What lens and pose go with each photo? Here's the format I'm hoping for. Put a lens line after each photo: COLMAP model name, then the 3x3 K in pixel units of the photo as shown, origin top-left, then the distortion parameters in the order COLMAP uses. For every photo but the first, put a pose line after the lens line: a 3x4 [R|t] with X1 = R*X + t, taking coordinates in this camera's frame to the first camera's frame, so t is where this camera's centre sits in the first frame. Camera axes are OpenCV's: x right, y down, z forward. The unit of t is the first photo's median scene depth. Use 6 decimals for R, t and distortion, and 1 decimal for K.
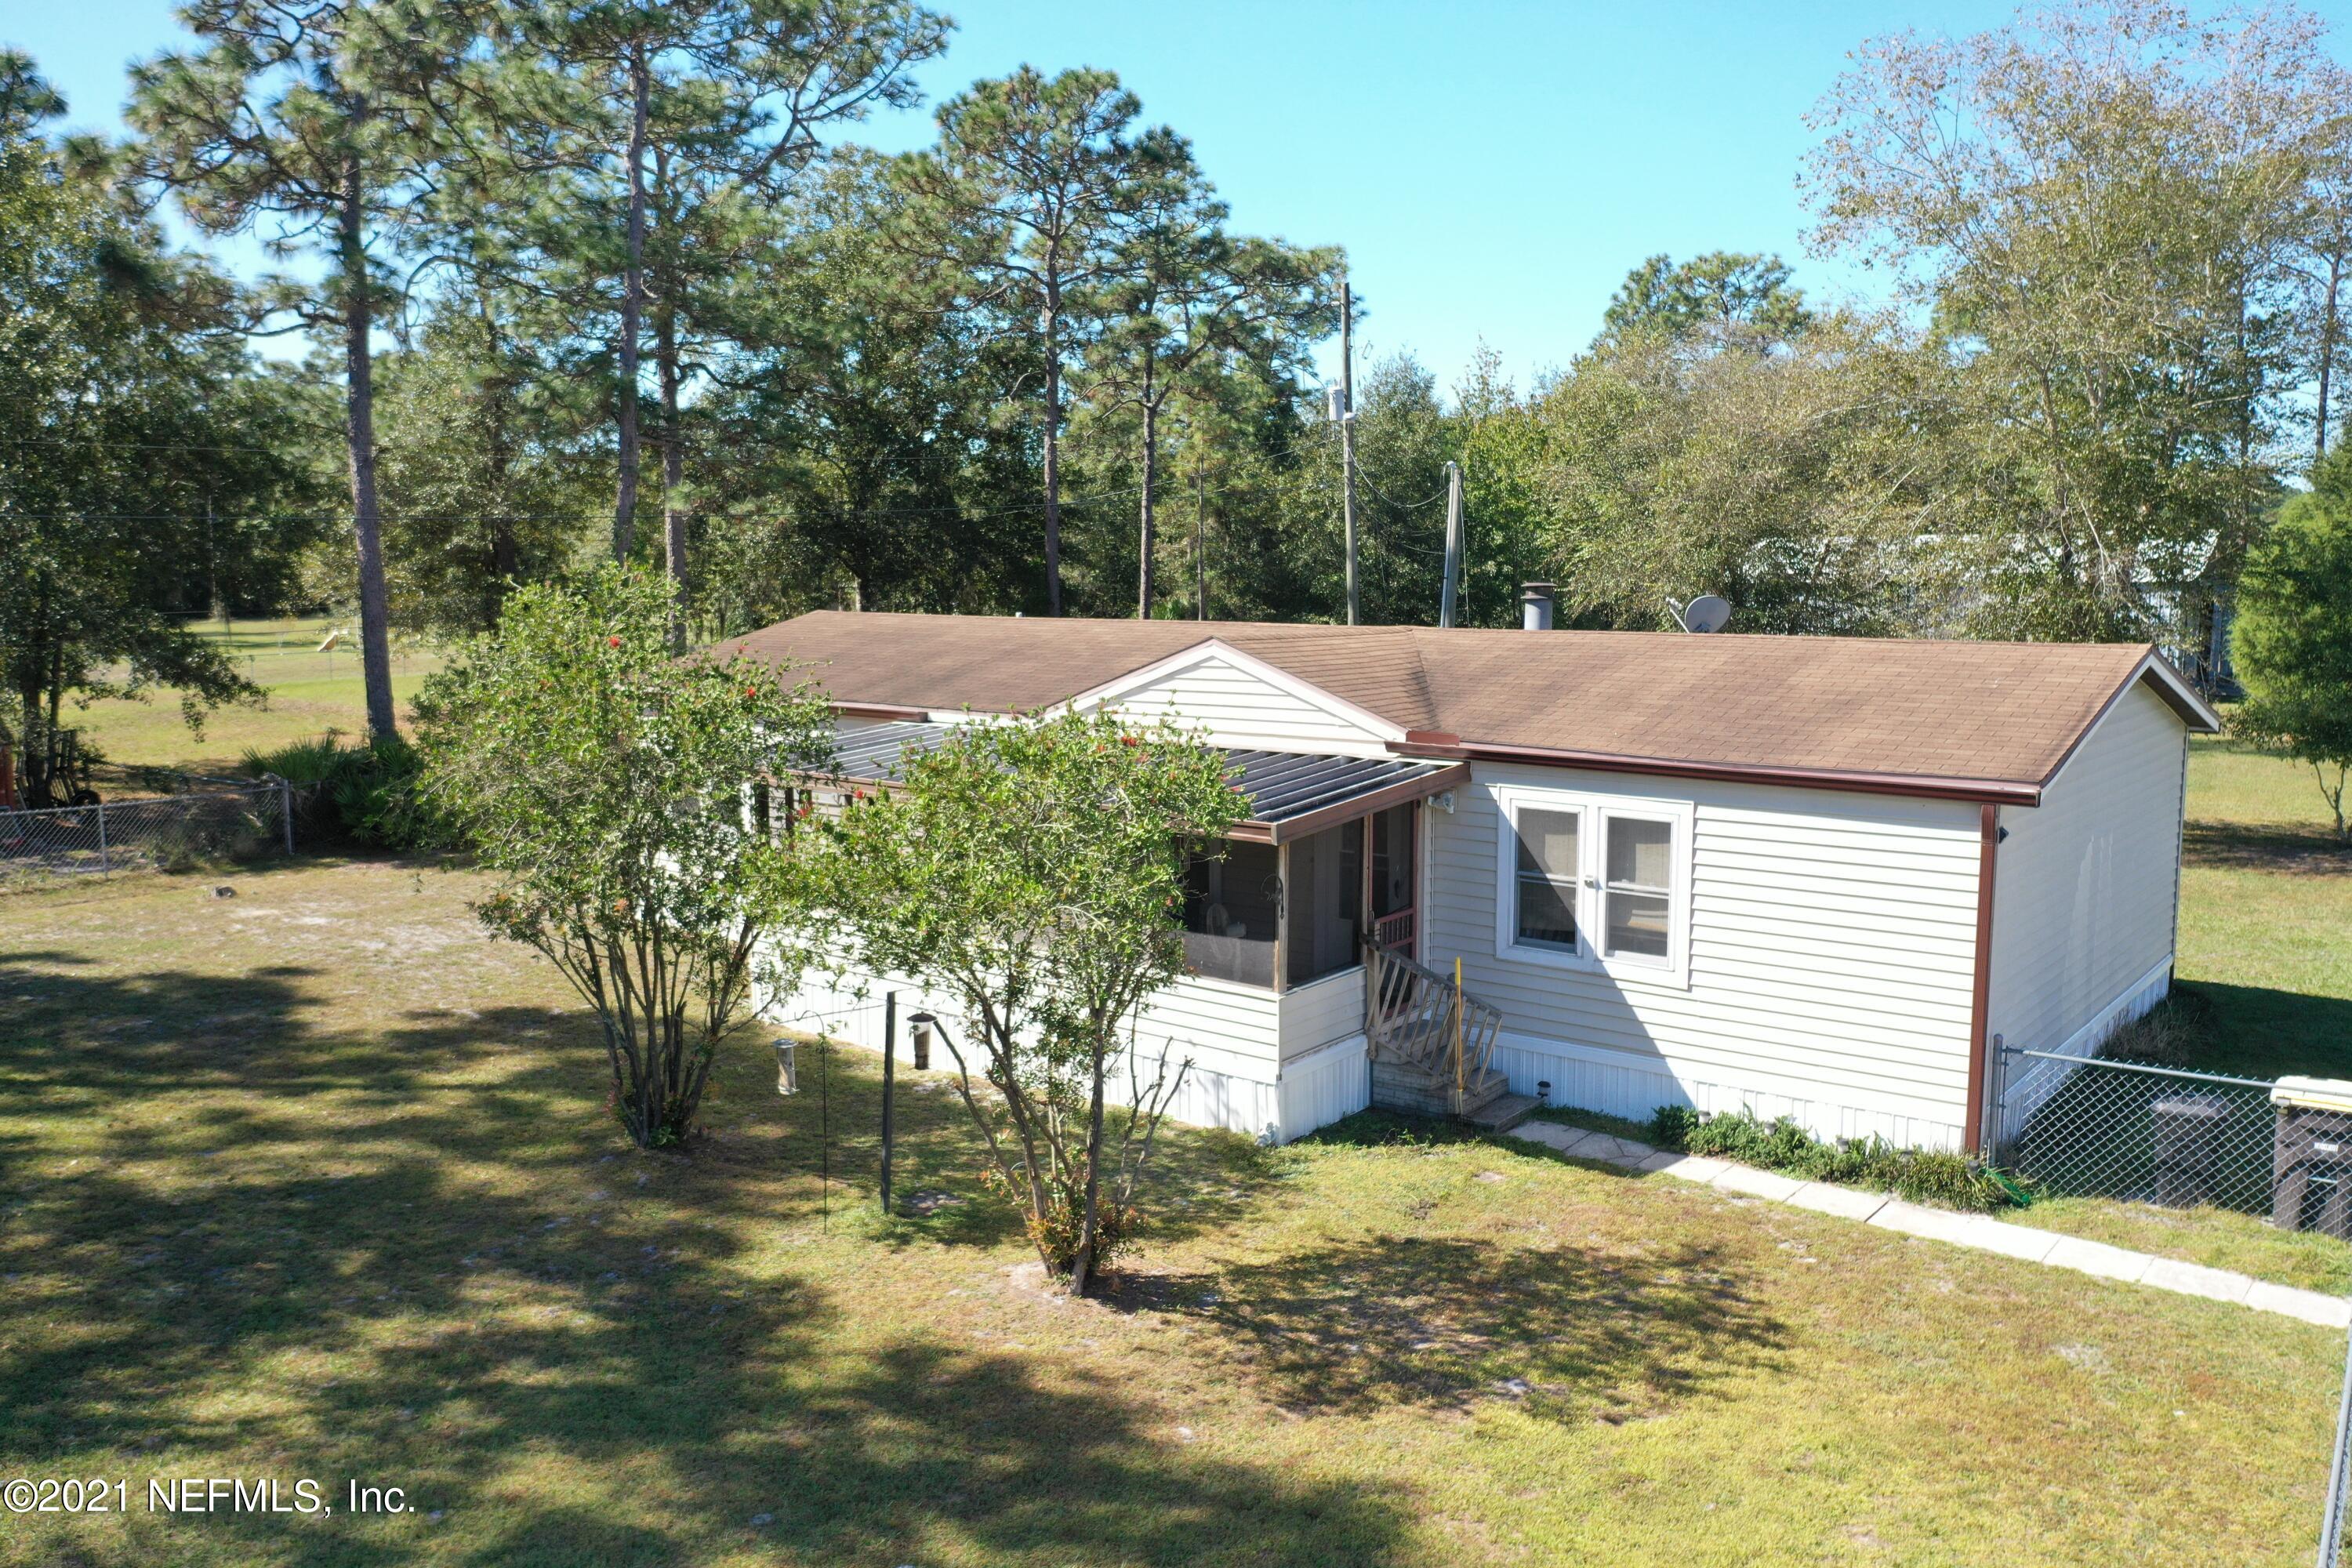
lens RADIAL K [[1869.3, 0, 1178.2], [0, 1869.3, 779.0], [0, 0, 1]] dist [-0.016391, 0.000869]
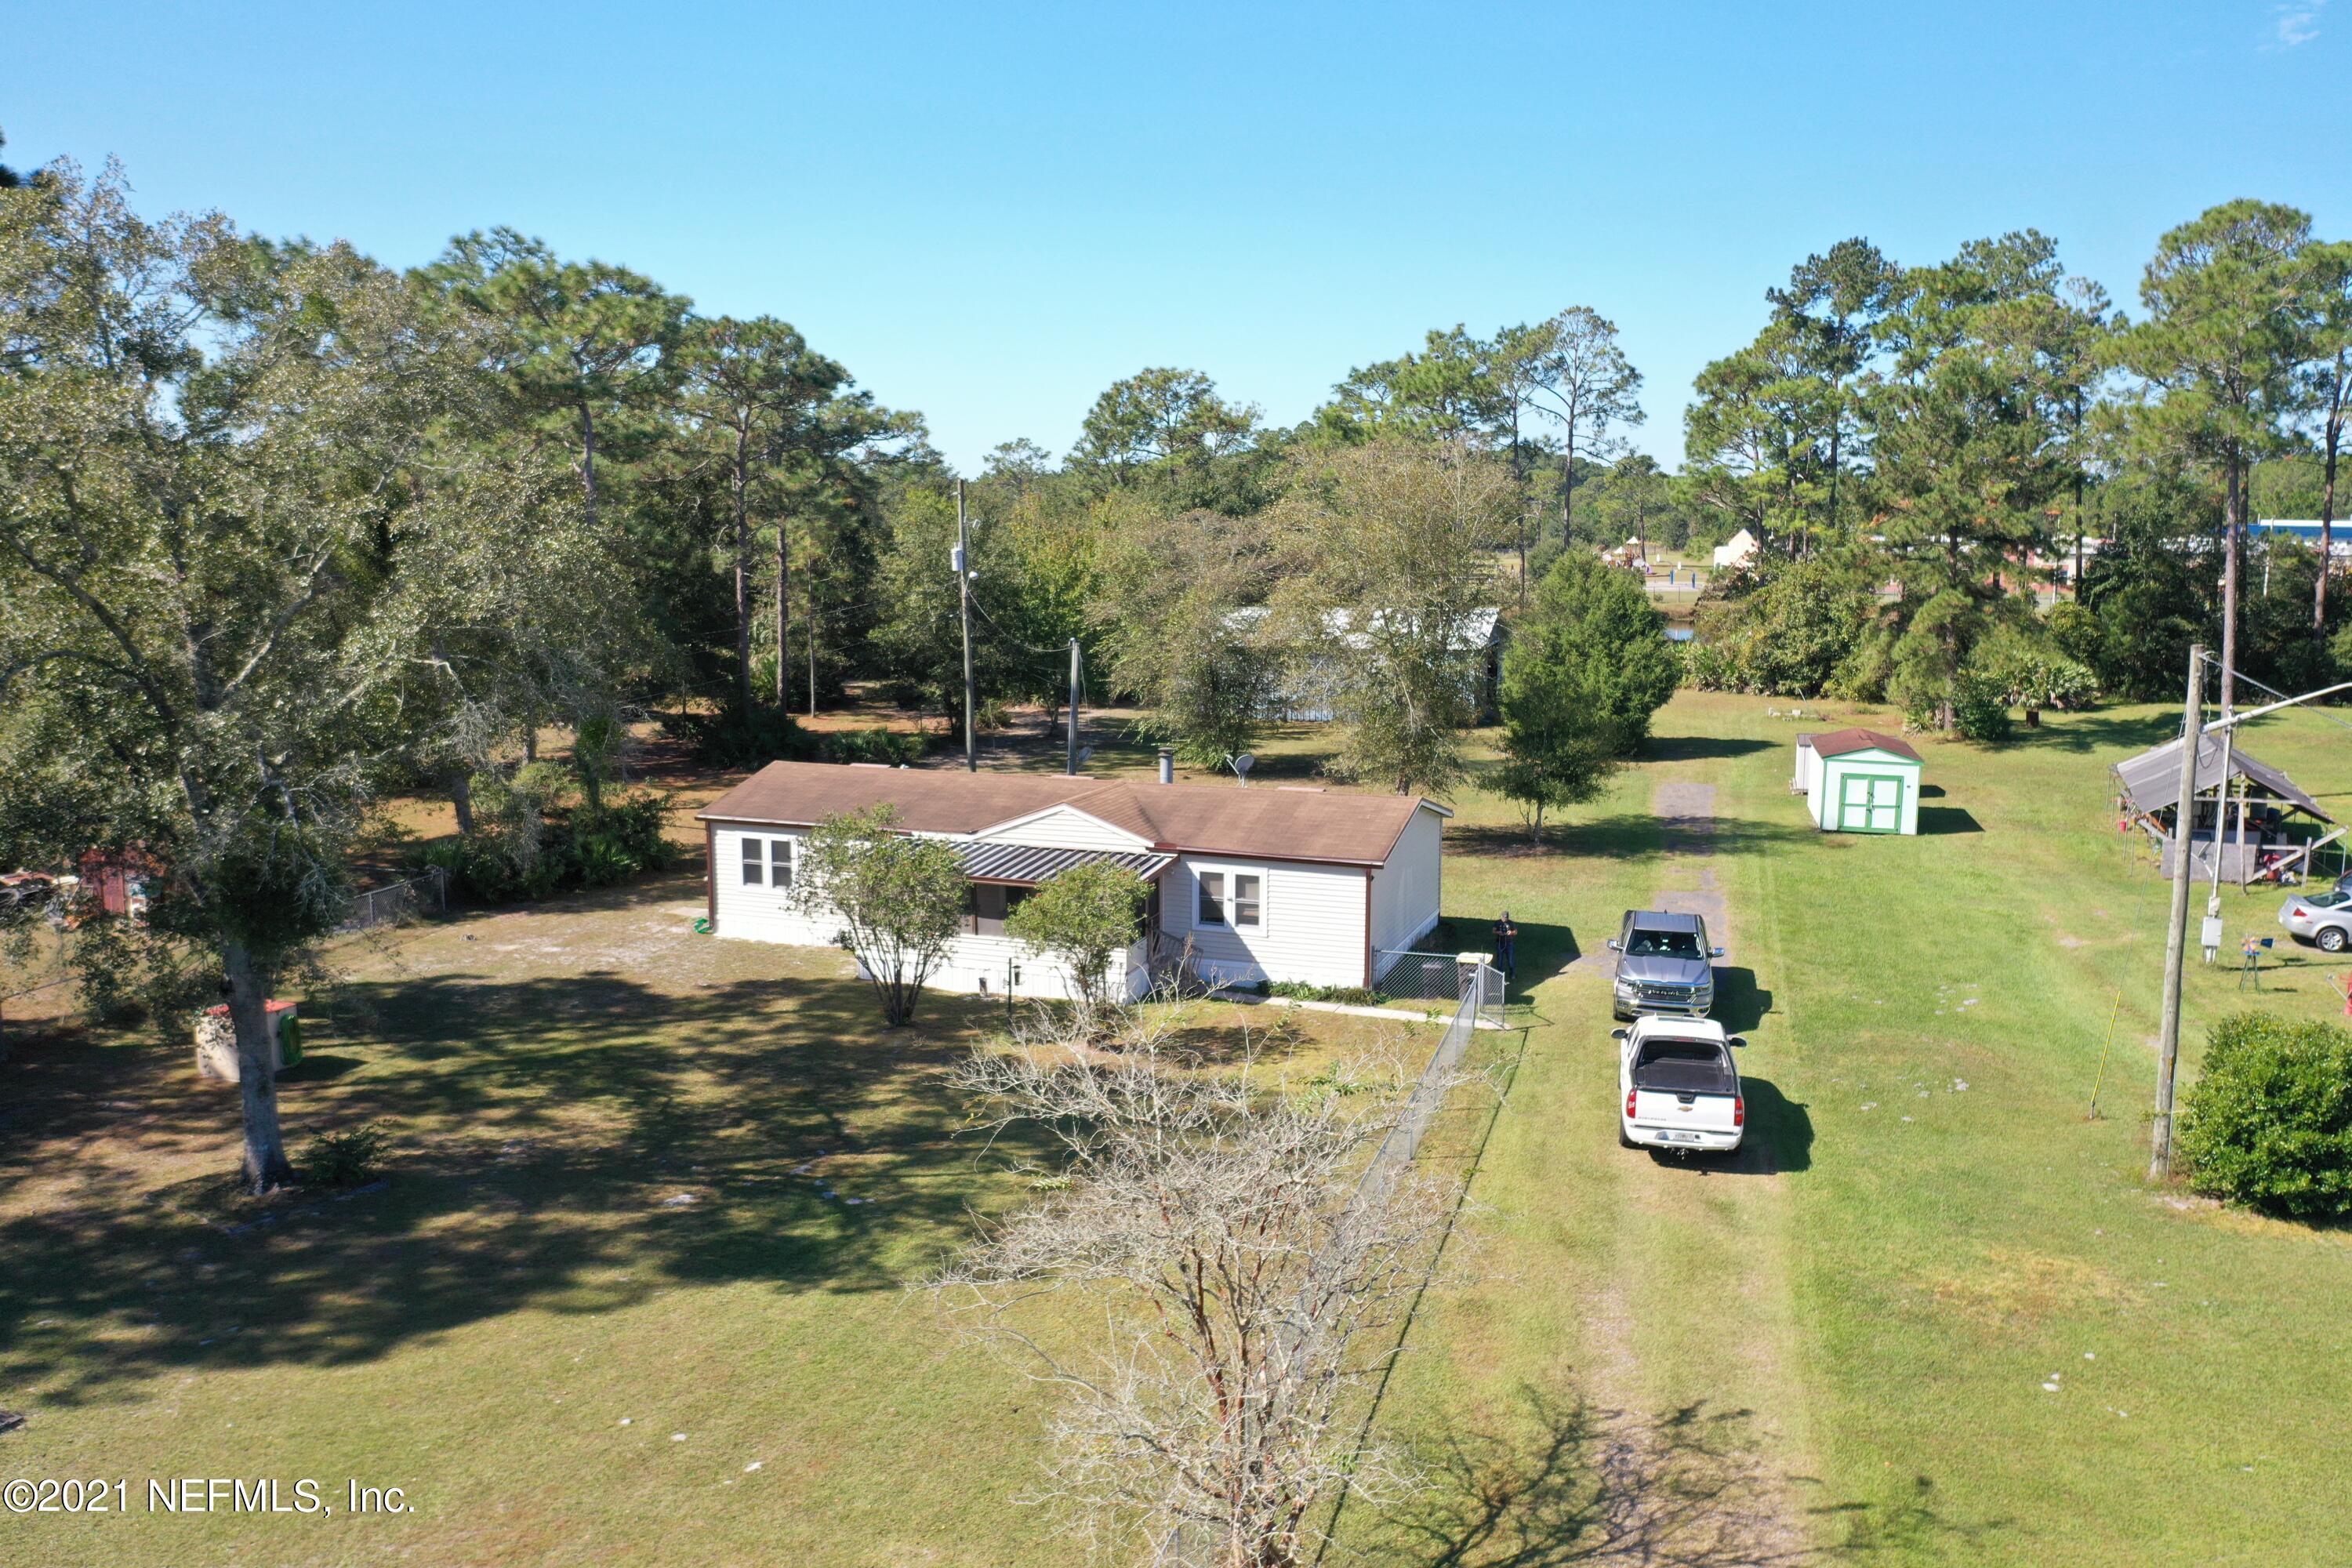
lens RADIAL K [[1945.4, 0, 1182.1], [0, 1945.4, 776.7], [0, 0, 1]] dist [0.026116, -0.013963]
pose [[0.948848, -0.043049, 0.312786, -0.713504], [0.033612, 0.998804, 0.035503, -0.223097], [-0.313940, -0.023173, 0.949160, -1.628427]]
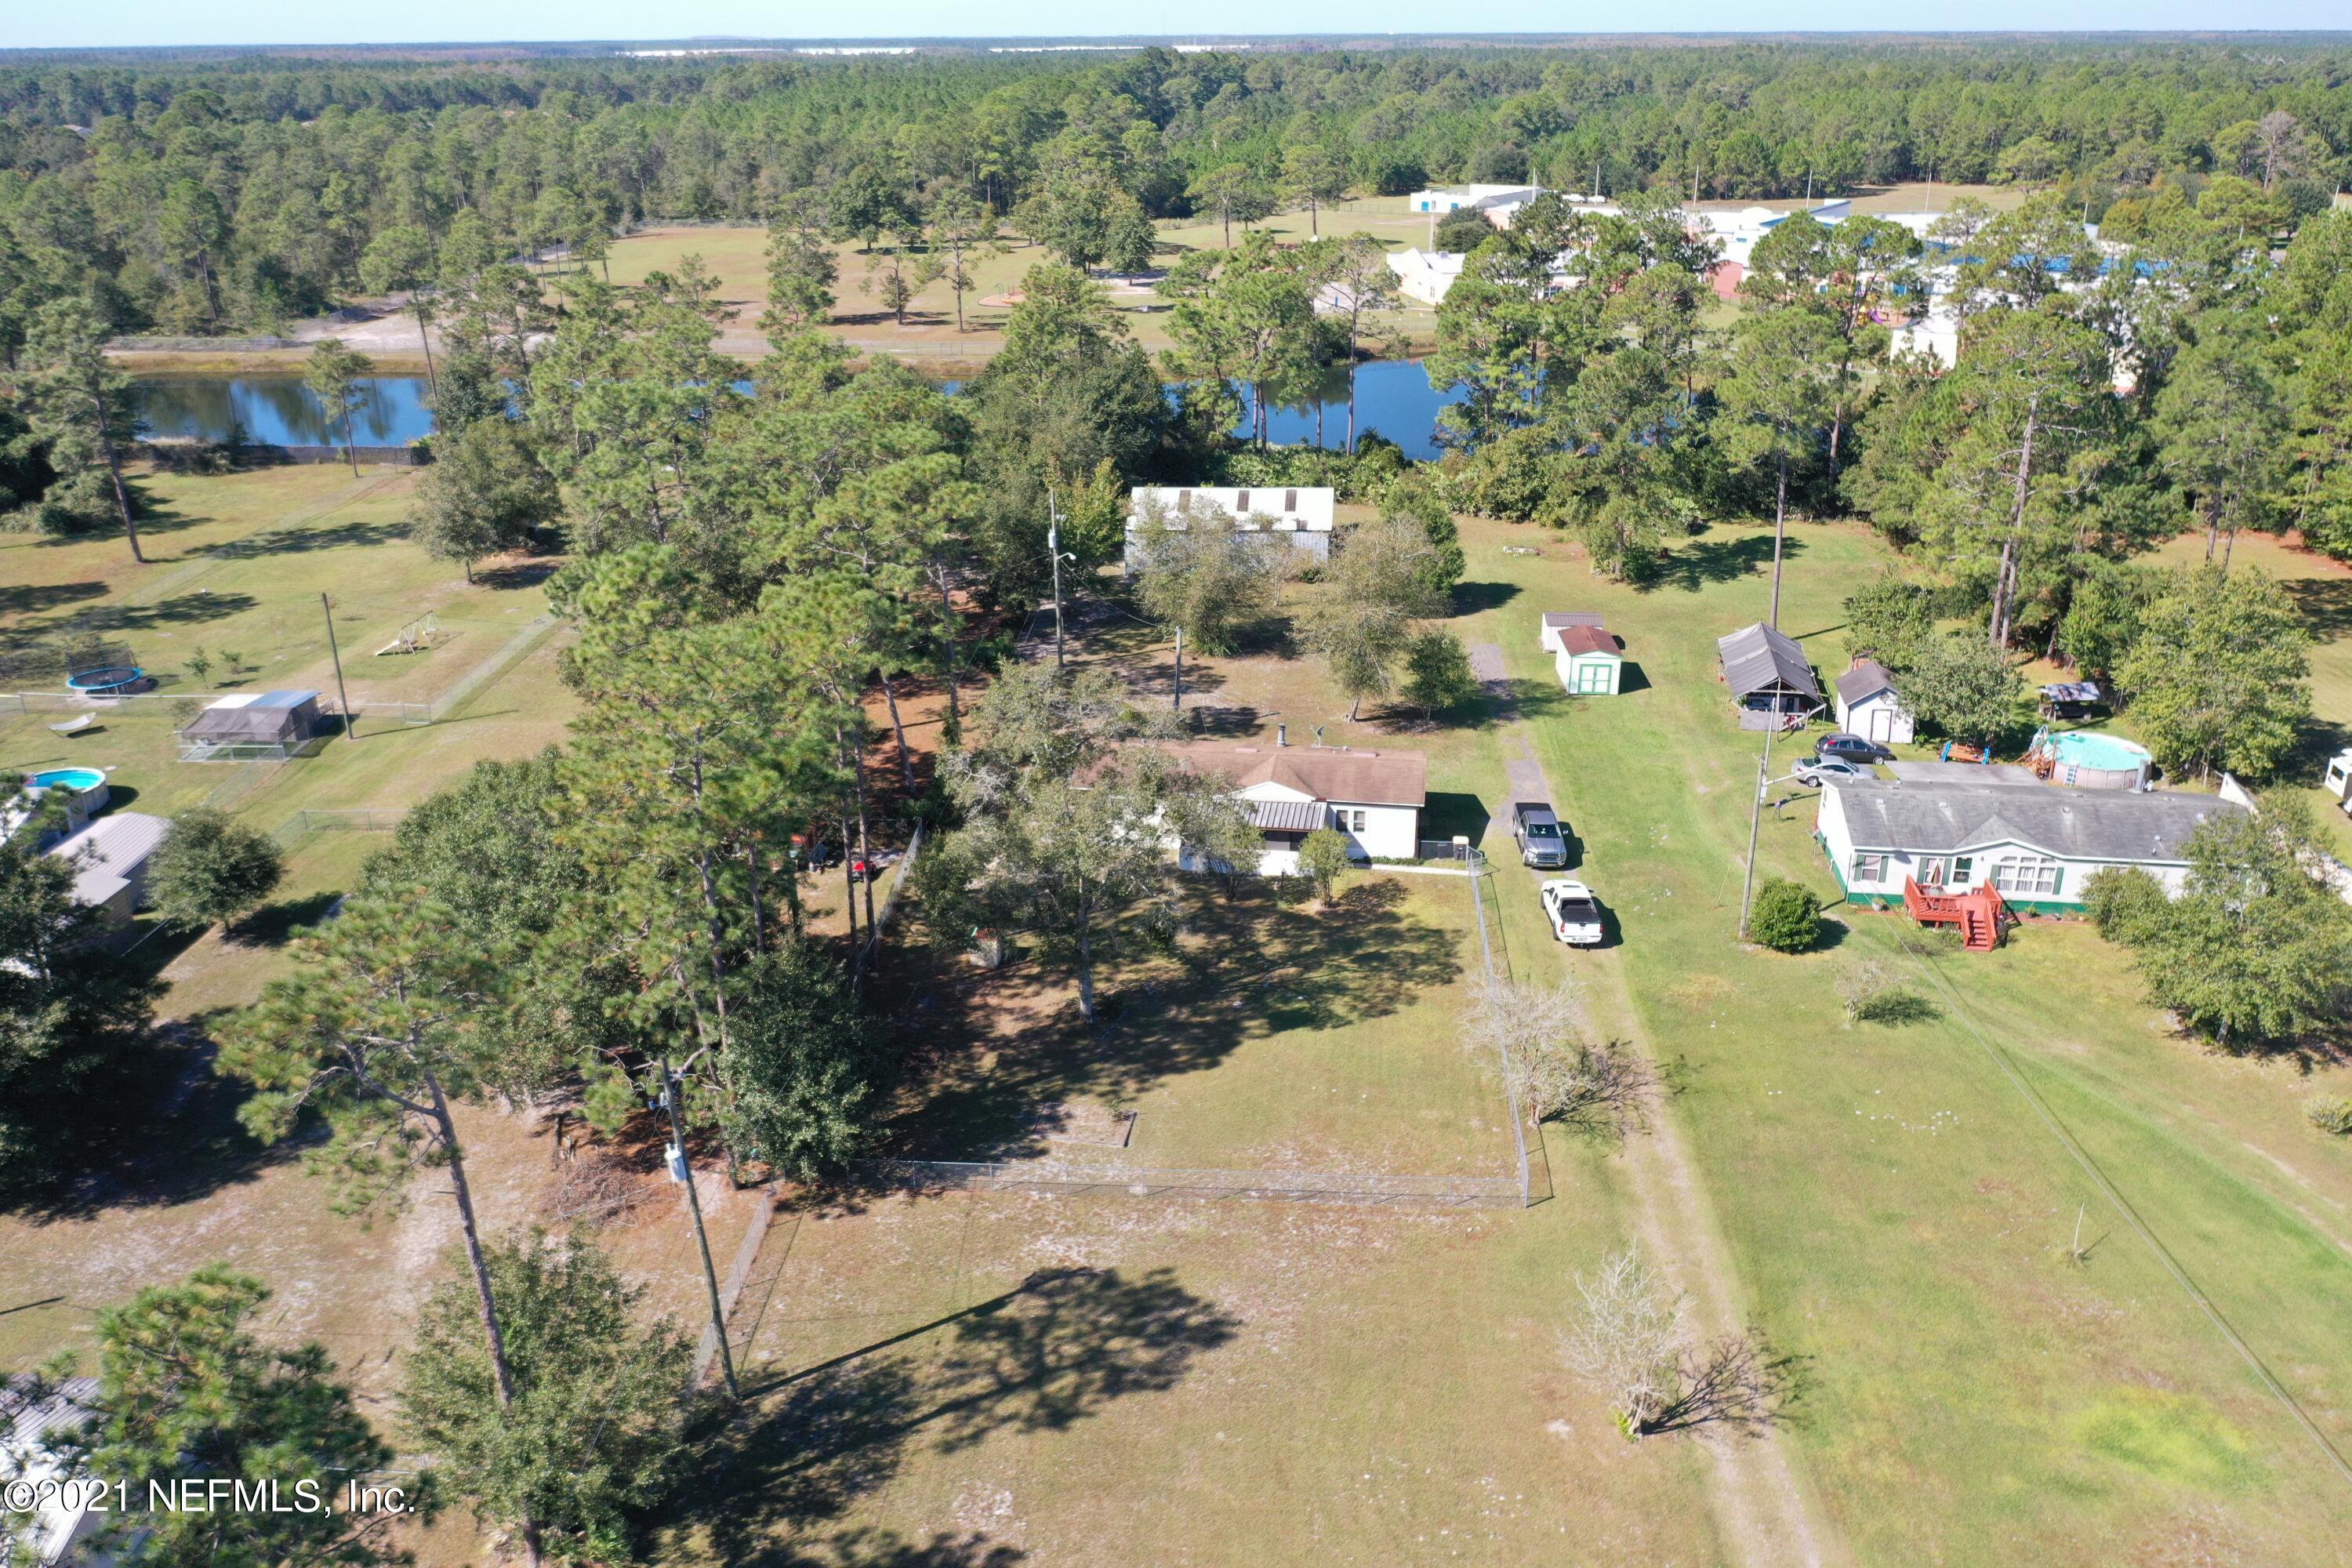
lens RADIAL K [[1945.4, 0, 1172.9], [0, 1945.4, 789.1], [0, 0, 1]] dist [0.026116, -0.013963]
pose [[0.869759, -0.180987, 0.459089, -3.089668], [0.061984, 0.963015, 0.262220, -1.699944], [-0.489568, -0.199612, 0.848810, -3.934721]]
